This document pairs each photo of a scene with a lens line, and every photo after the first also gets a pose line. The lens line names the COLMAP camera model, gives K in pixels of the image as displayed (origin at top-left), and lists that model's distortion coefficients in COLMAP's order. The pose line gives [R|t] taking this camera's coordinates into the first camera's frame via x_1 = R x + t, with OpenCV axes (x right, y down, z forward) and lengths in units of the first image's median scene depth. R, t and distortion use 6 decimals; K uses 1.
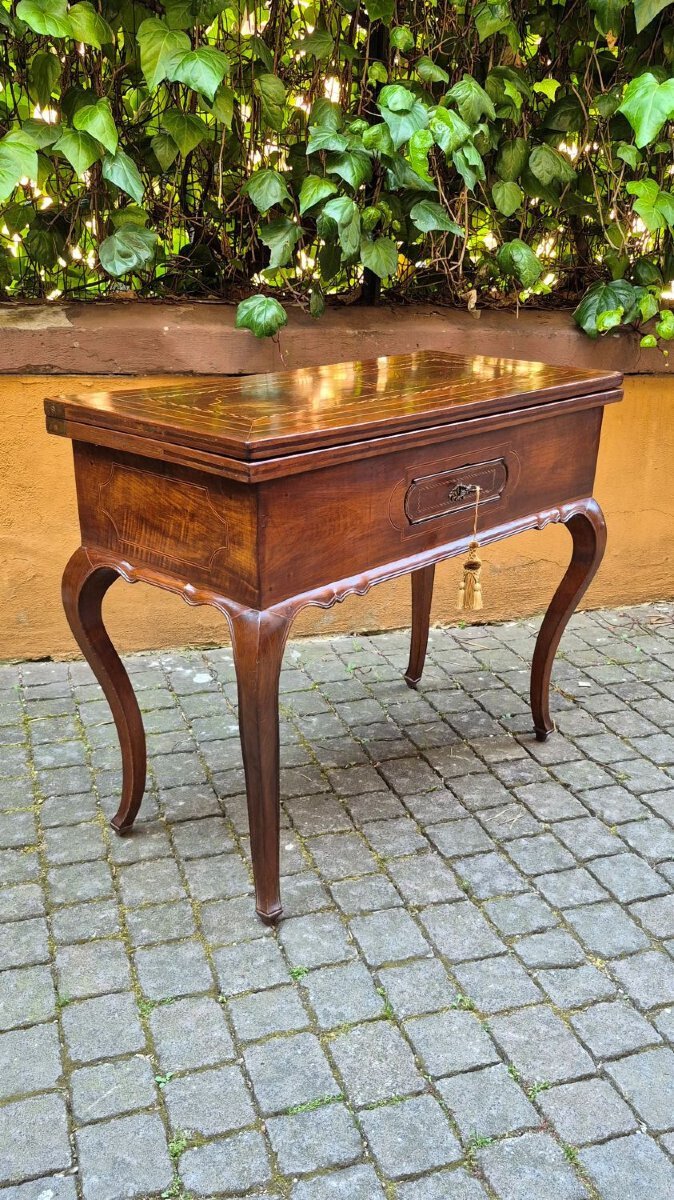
lens RADIAL K [[1005.7, 0, 331.7], [0, 1005.7, 627.7], [0, 0, 1]] dist [0.080675, -0.120538]
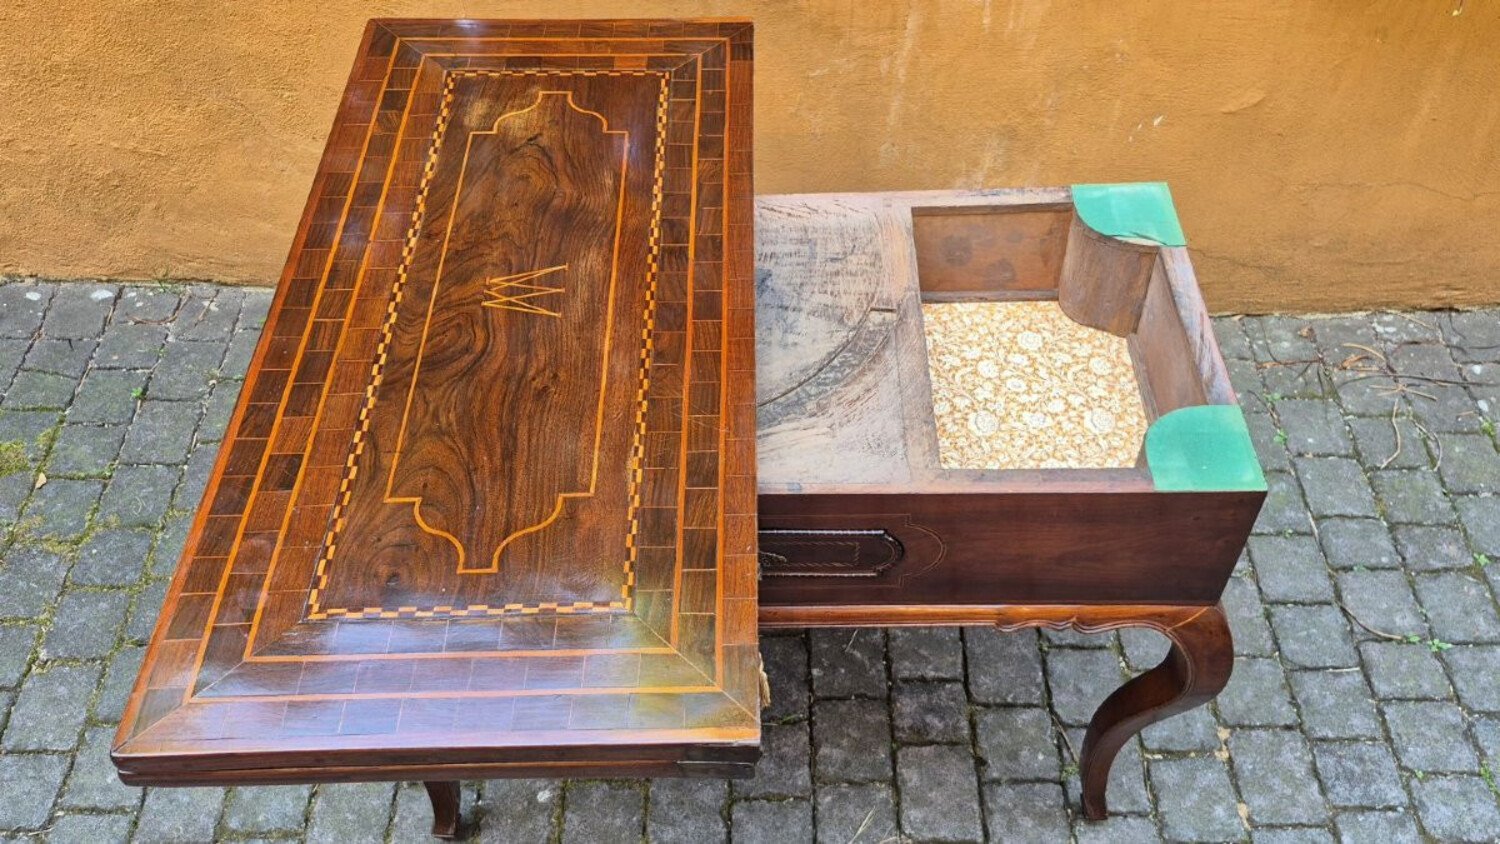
lens RADIAL K [[1257.2, 0, 747.2], [0, 1257.2, 417.5], [0, 0, 1]] dist [0.080675, -0.120538]
pose [[0.947814, 0.218994, -0.231710, 0.206874], [-0.089636, 0.880491, 0.465511, -0.385048], [0.305963, -0.420449, 0.854172, 0.293172]]
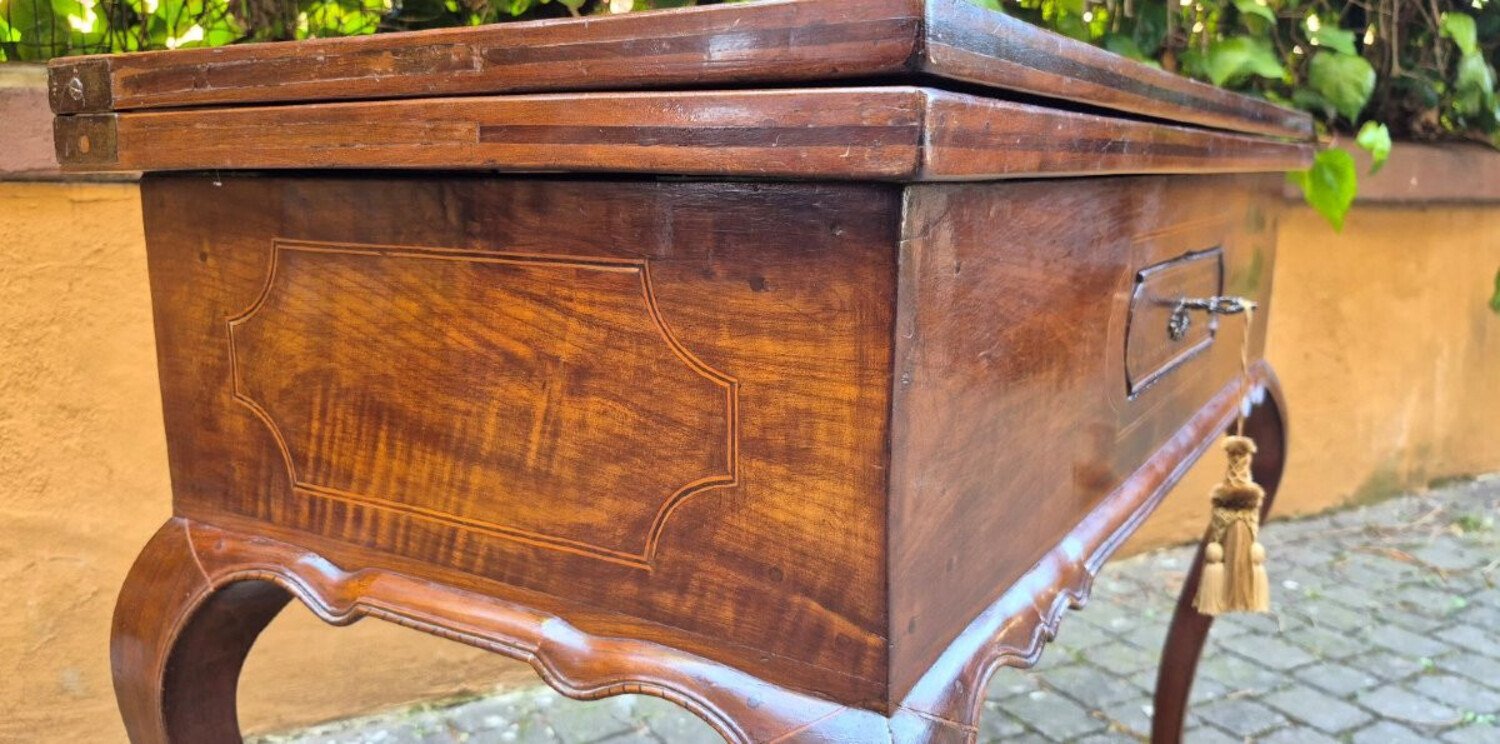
lens RADIAL K [[1115.5, 0, 721.5], [0, 1115.5, 378.1], [0, 0, 1]] dist [0.019084, -0.015766]
pose [[0.982360, -0.044184, 0.181705, -0.099977], [0.078086, 0.979839, -0.183899, -0.032281], [-0.169917, 0.194844, 0.966004, 0.446723]]
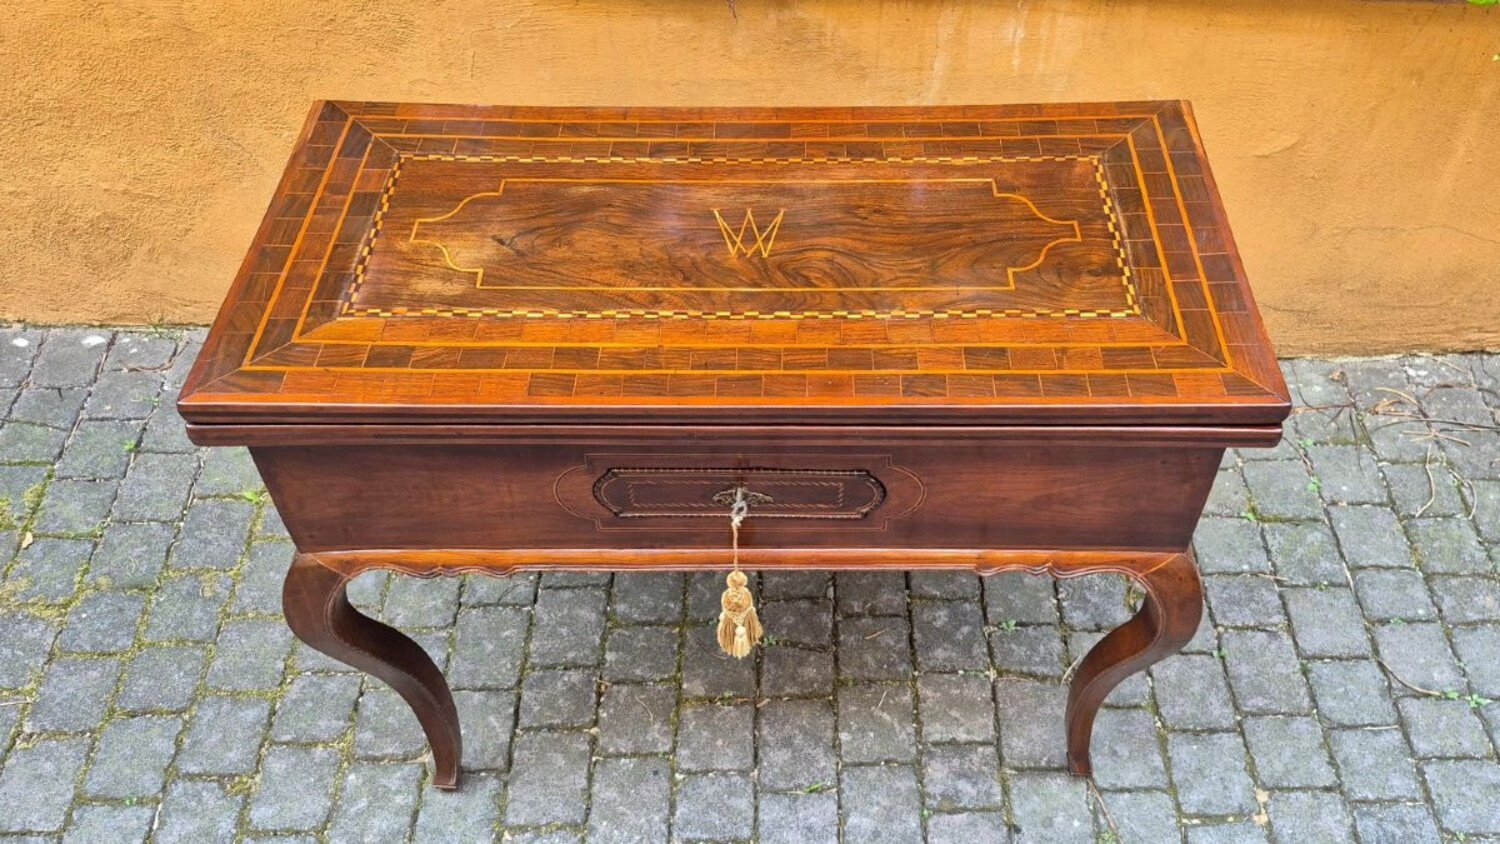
lens RADIAL K [[1257.2, 0, 809.3], [0, 1257.2, 440.6], [0, 0, 1]] dist [0.080675, -0.120538]
pose [[0.955744, 0.214316, -0.201547, 0.194747], [-0.099235, 0.879769, 0.464928, -0.390645], [0.276957, -0.424352, 0.862102, 0.327310]]
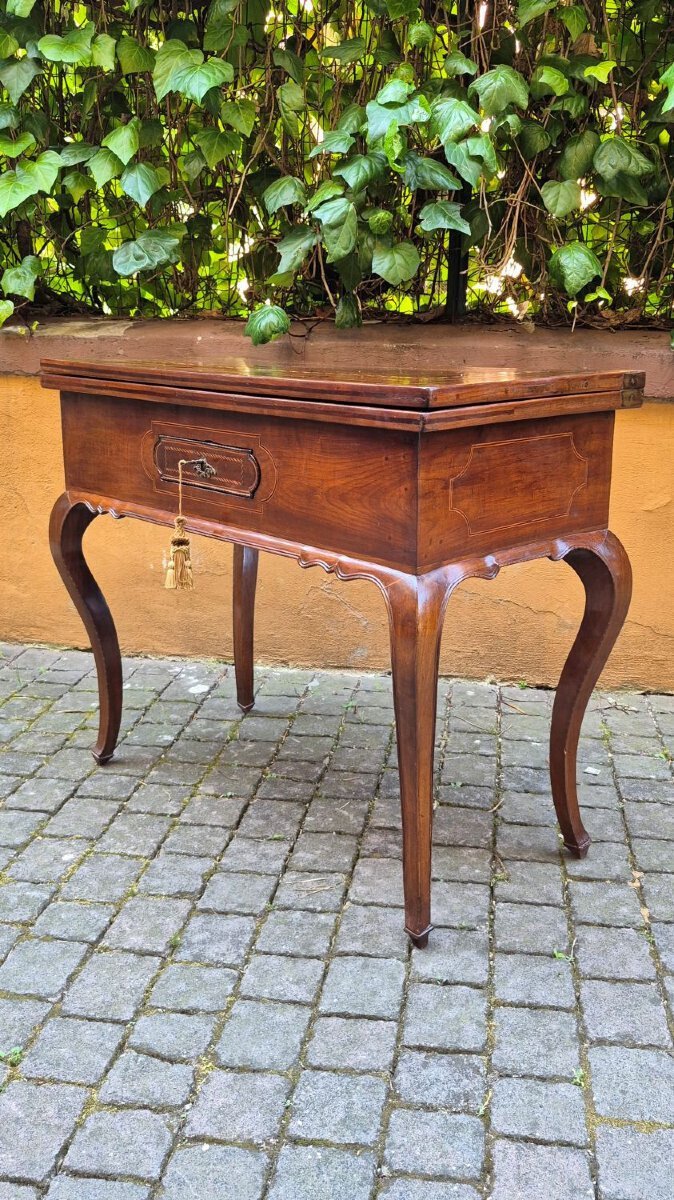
lens RADIAL K [[1005.7, 0, 342.5], [0, 1005.7, 571.1], [0, 0, 1]] dist [0.080675, -0.120538]
pose [[0.889324, 0.101729, -0.445819, 0.457320], [-0.157169, 0.983545, -0.089092, 0.003498], [0.429420, 0.149300, 0.890678, 0.196649]]
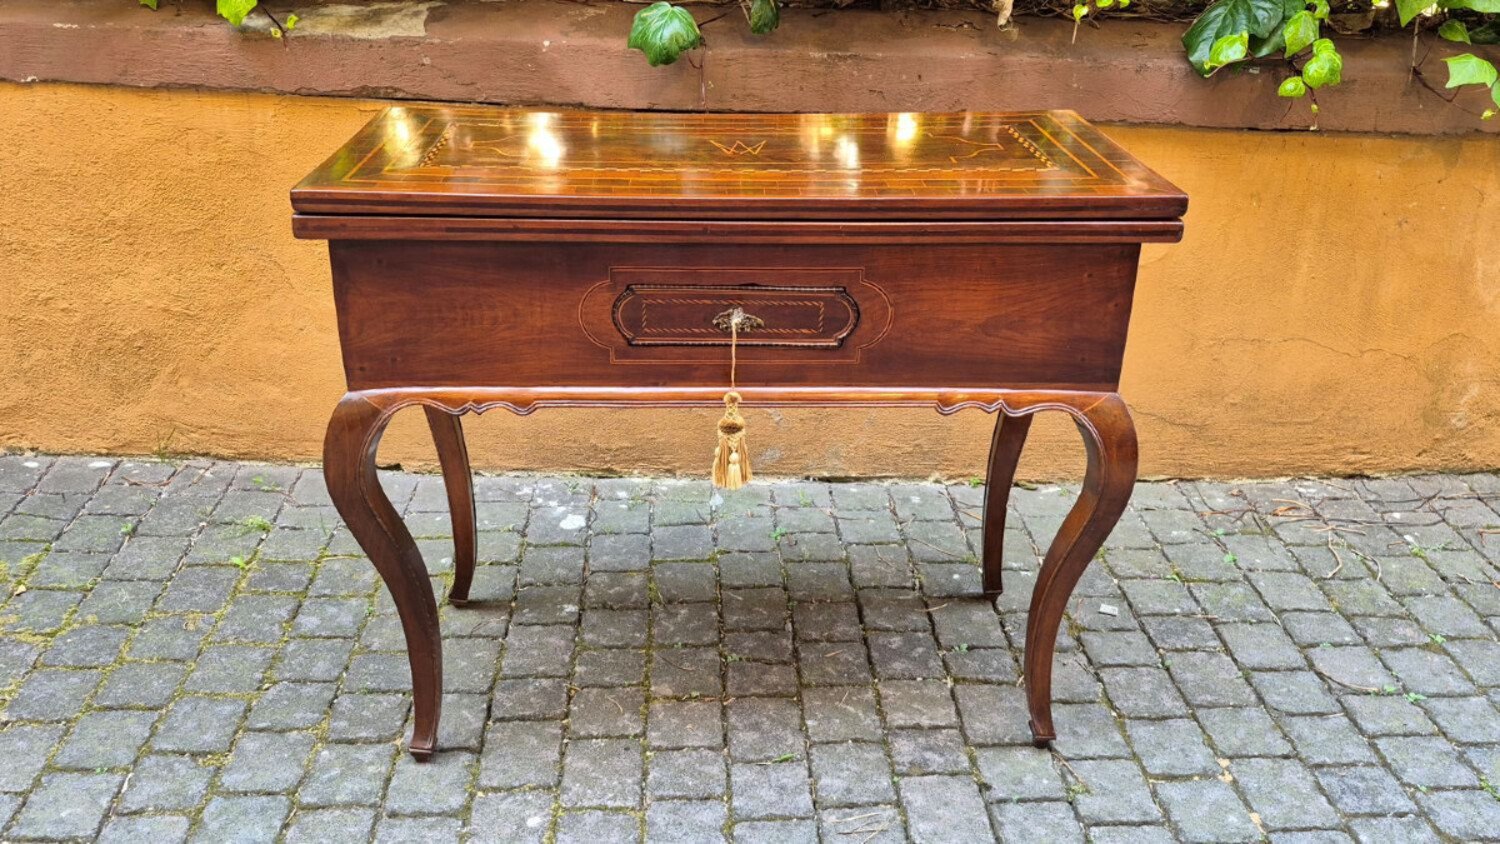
lens RADIAL K [[1257.2, 0, 735.9], [0, 1257.2, 442.7], [0, 0, 1]] dist [0.080675, -0.120538]
pose [[0.962350, 0.119825, -0.243975, 0.225194], [-0.101382, 0.991050, 0.086844, -0.110004], [0.252198, -0.058840, 0.965885, 0.156882]]
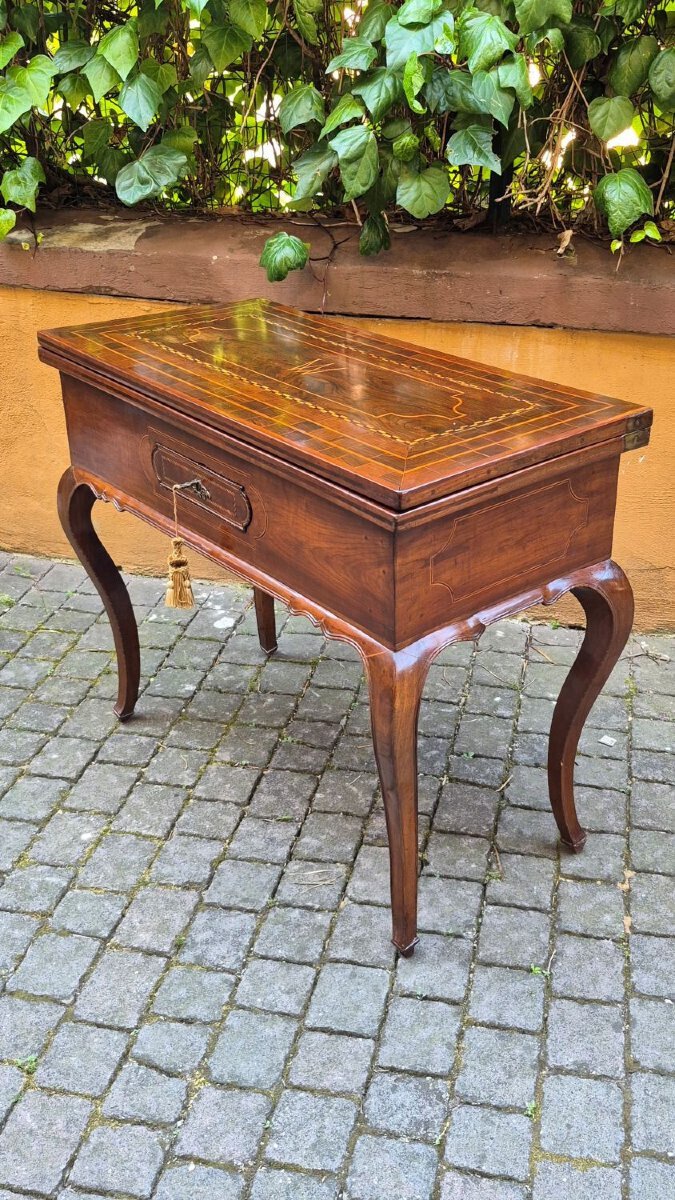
lens RADIAL K [[1098.6, 0, 367.5], [0, 1098.6, 564.5], [0, 0, 1]] dist [0.046934, 0.000000]
pose [[0.862938, 0.204970, -0.461872, 0.506519], [-0.166060, 0.978302, 0.123893, -0.172346], [0.477245, -0.030213, 0.878251, 0.164640]]
